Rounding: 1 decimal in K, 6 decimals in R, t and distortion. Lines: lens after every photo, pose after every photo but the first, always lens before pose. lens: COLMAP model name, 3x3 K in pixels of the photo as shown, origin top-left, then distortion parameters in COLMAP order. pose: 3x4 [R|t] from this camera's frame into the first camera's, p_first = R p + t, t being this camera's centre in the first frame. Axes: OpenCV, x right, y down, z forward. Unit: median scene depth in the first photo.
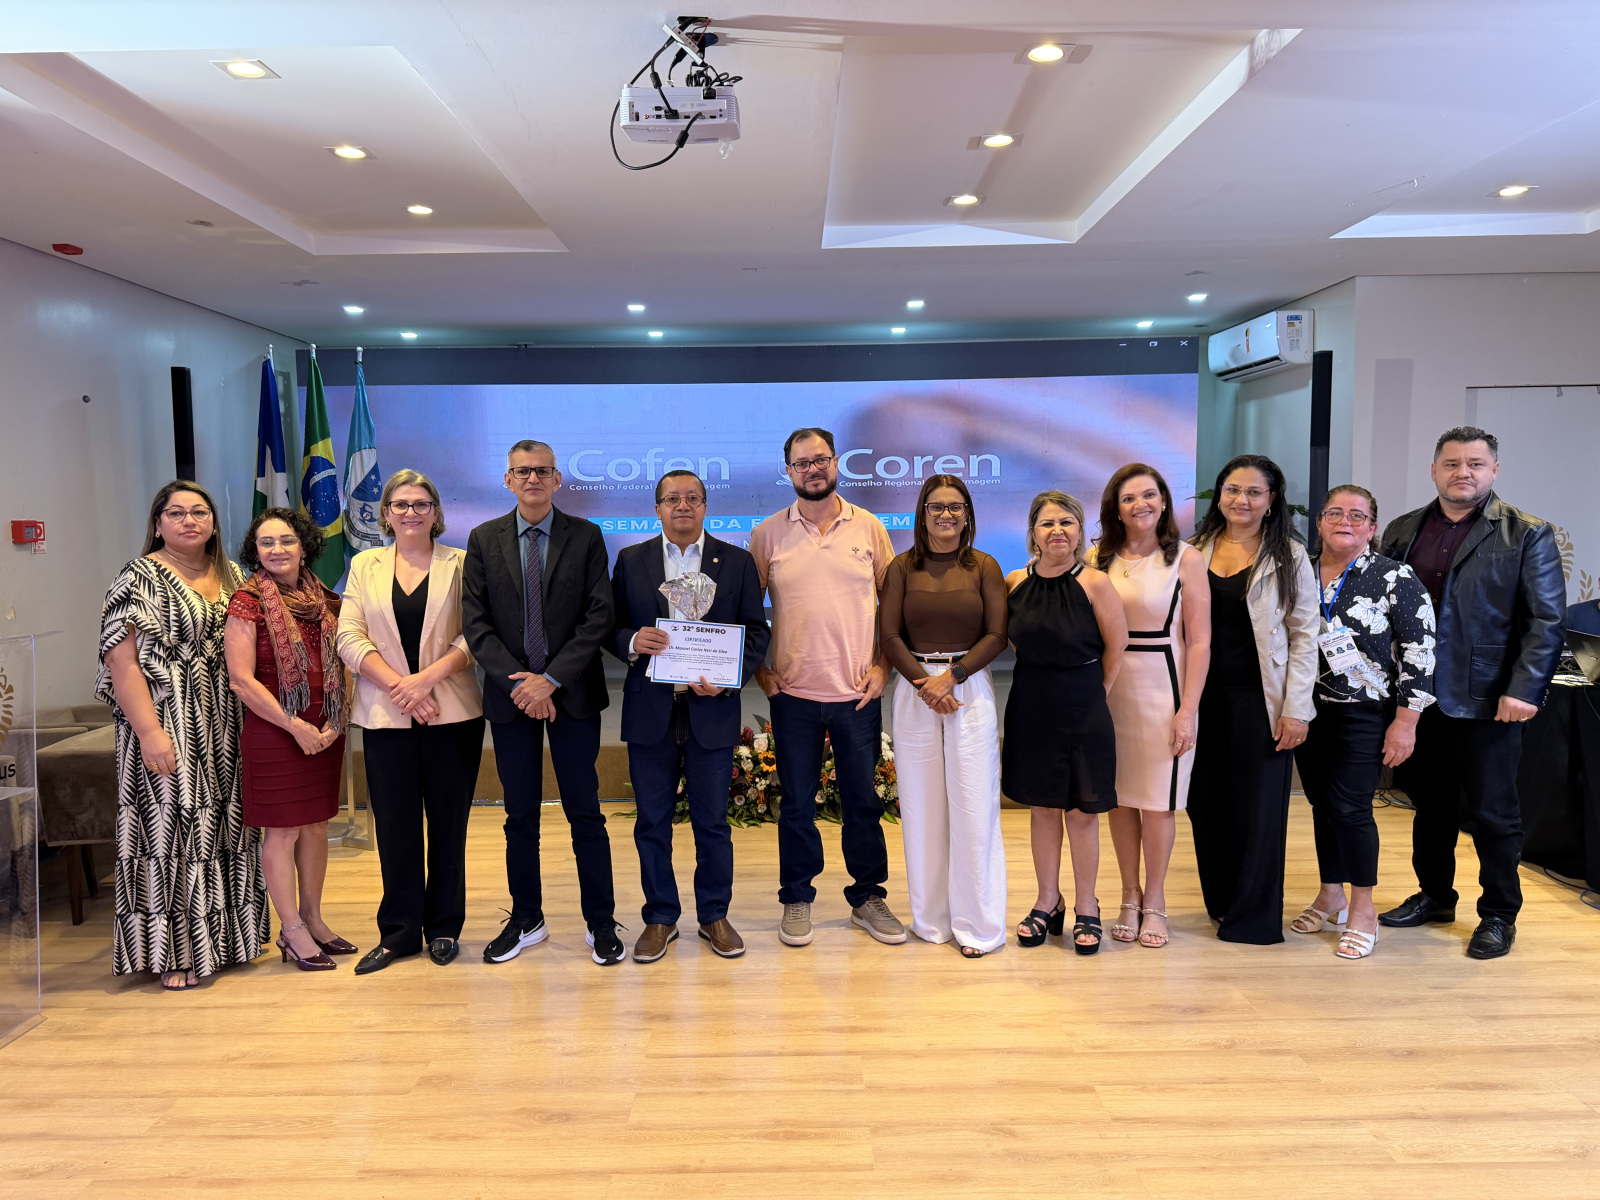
lens RADIAL K [[1132.7, 0, 800.0], [0, 1132.7, 600.0], [0, 0, 1]] dist [0.144328, -0.214188]
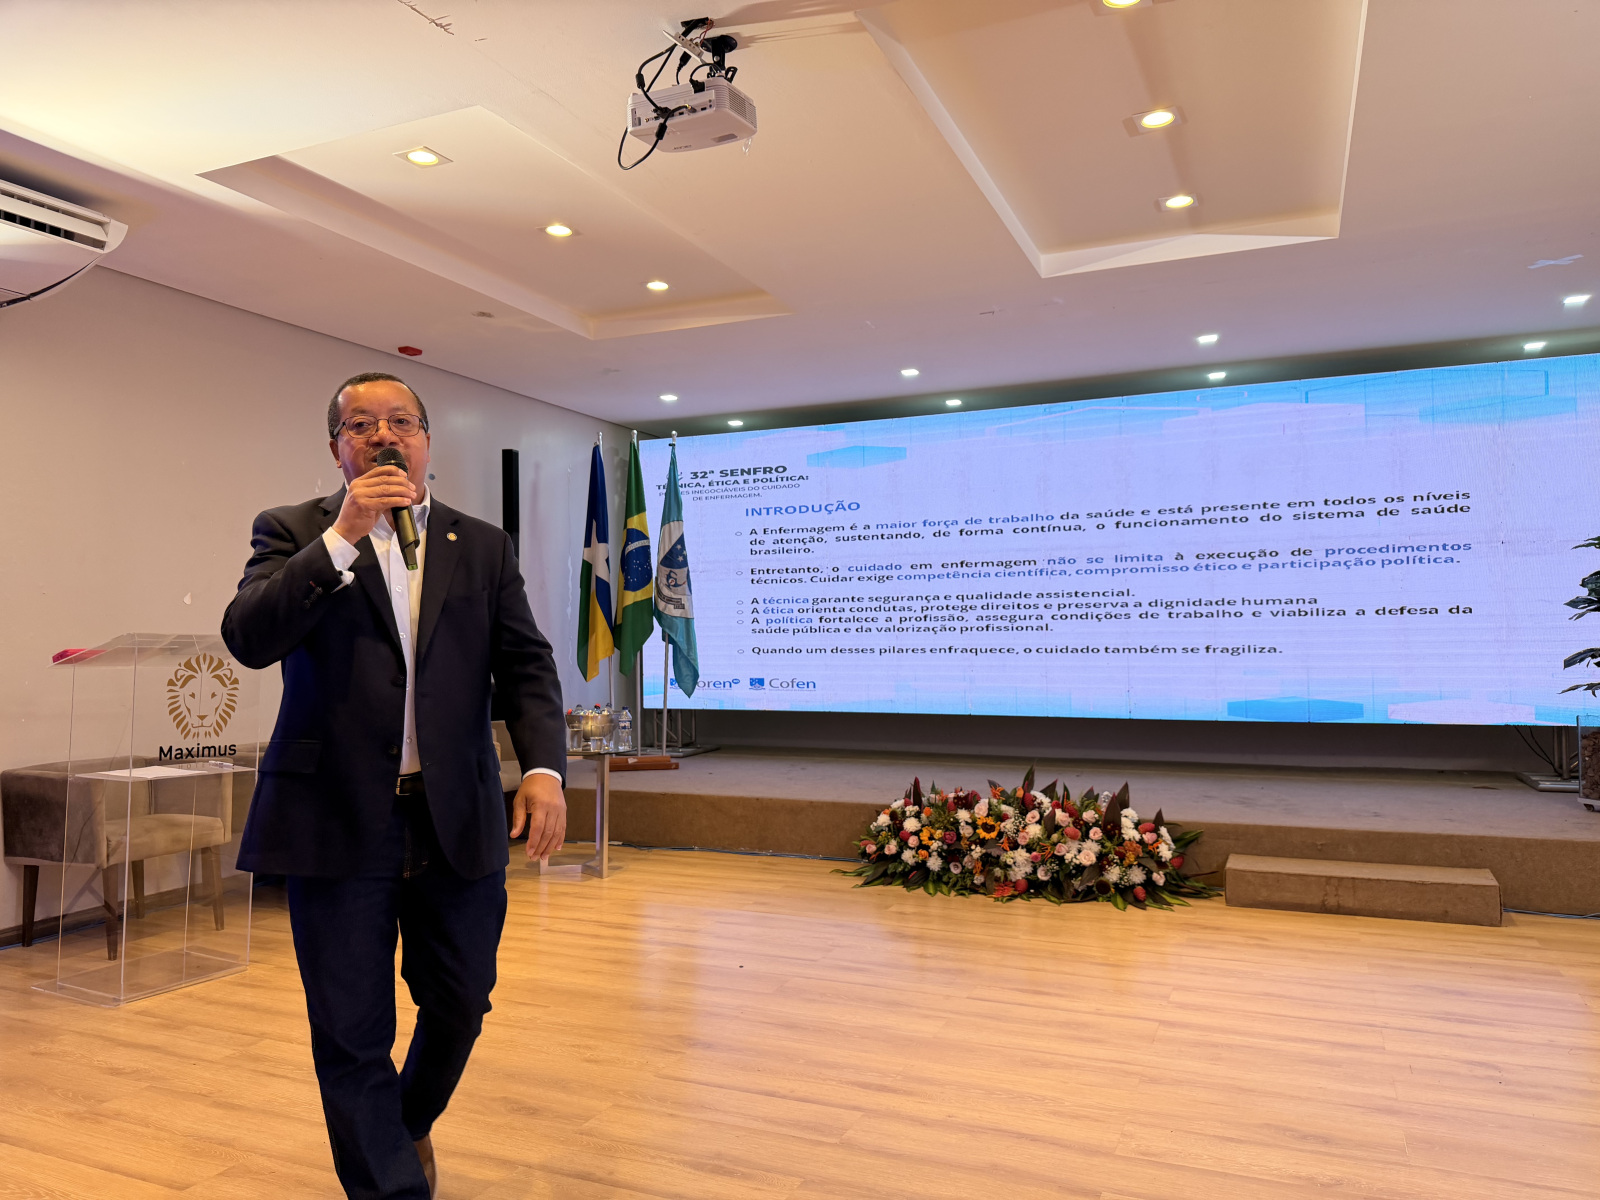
lens RADIAL K [[1132.7, 0, 800.0], [0, 1132.7, 600.0], [0, 0, 1]] dist [0.144328, -0.214188]
pose [[0.916699, -0.005377, -0.399542, 0.195577], [-0.035581, 0.994839, -0.095025, 0.049726], [0.397991, 0.101325, 0.911777, 0.074860]]
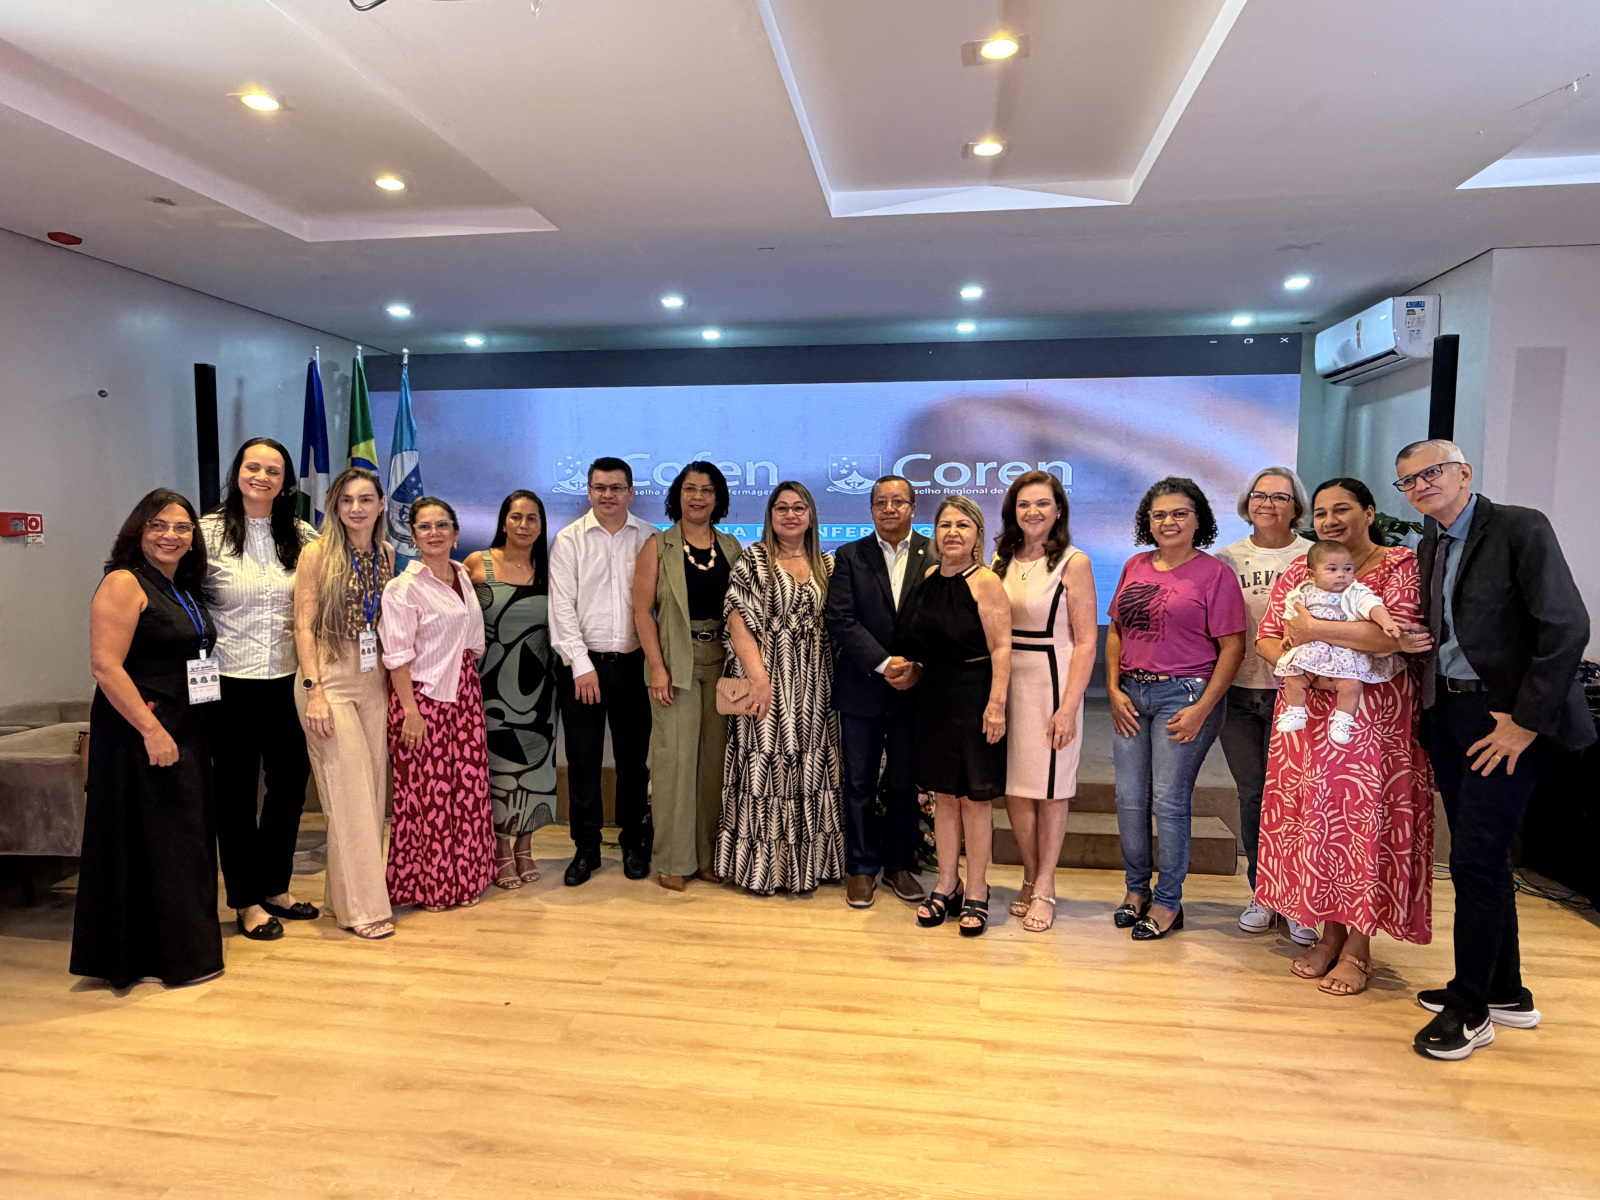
lens RADIAL K [[1033.0, 0, 791.1], [0, 1033.0, 605.2], [0, 0, 1]] dist [-0.008419, 0.033507]
pose [[0.987903, 0.029110, -0.152319, 0.106613], [-0.029647, 0.999560, -0.001259, -0.007171], [0.152215, 0.005759, 0.988331, 0.196291]]
